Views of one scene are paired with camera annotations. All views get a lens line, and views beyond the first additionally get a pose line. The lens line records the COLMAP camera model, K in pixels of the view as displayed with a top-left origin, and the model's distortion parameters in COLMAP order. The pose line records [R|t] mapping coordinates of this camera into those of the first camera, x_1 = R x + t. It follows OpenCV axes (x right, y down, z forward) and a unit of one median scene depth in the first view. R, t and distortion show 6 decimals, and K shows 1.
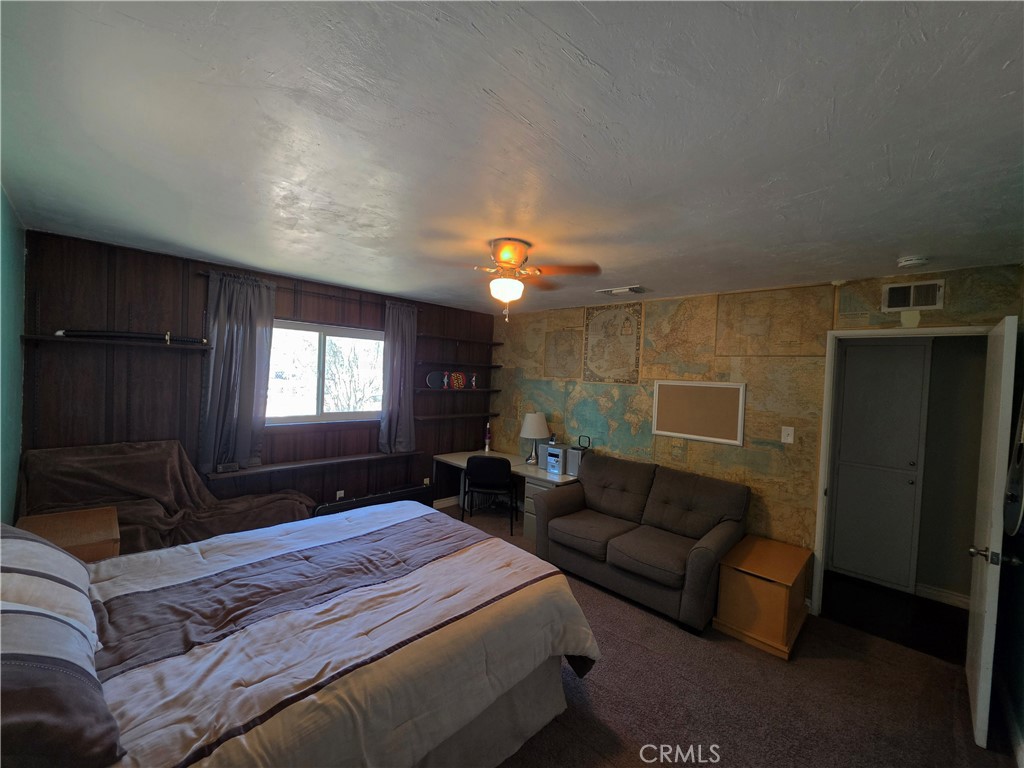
lens RADIAL K [[407.8, 0, 502.6], [0, 407.8, 382.6], [0, 0, 1]] dist [-0.002329, -0.000078]
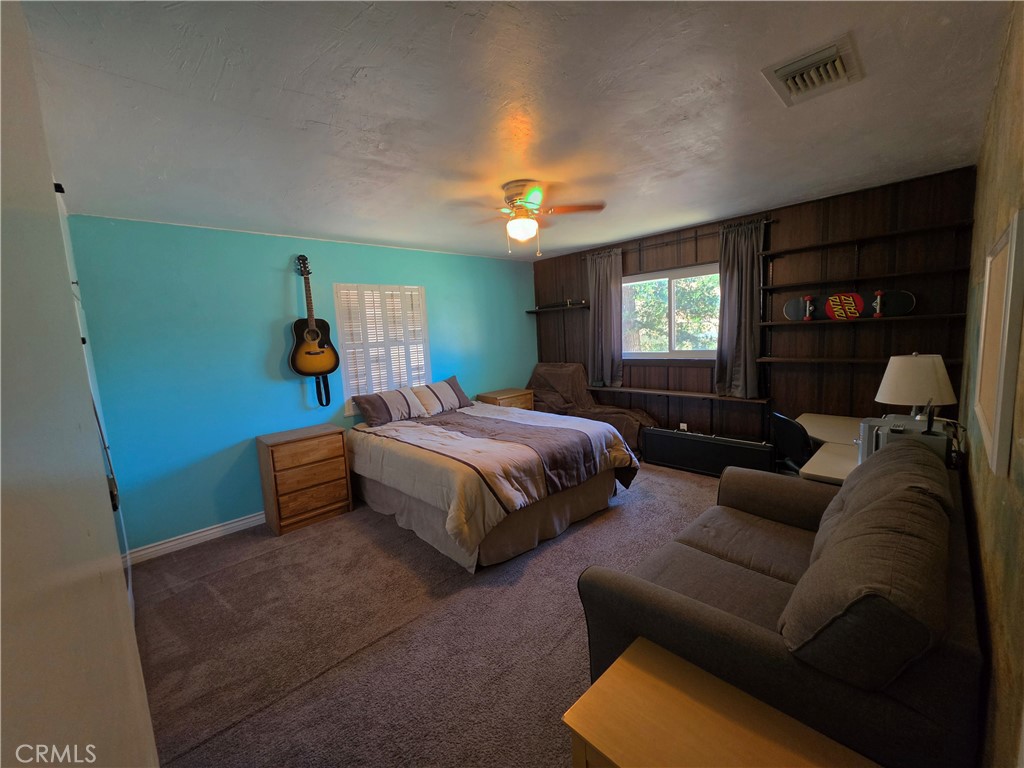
lens RADIAL K [[407.8, 0, 503.1], [0, 407.8, 381.0], [0, 0, 1]] dist [-0.002329, -0.000078]
pose [[-0.031922, 0.082885, -0.996048, 0.687168], [0.037211, 0.995963, 0.081686, 0.049164], [0.998797, -0.034457, -0.034878, 0.572167]]
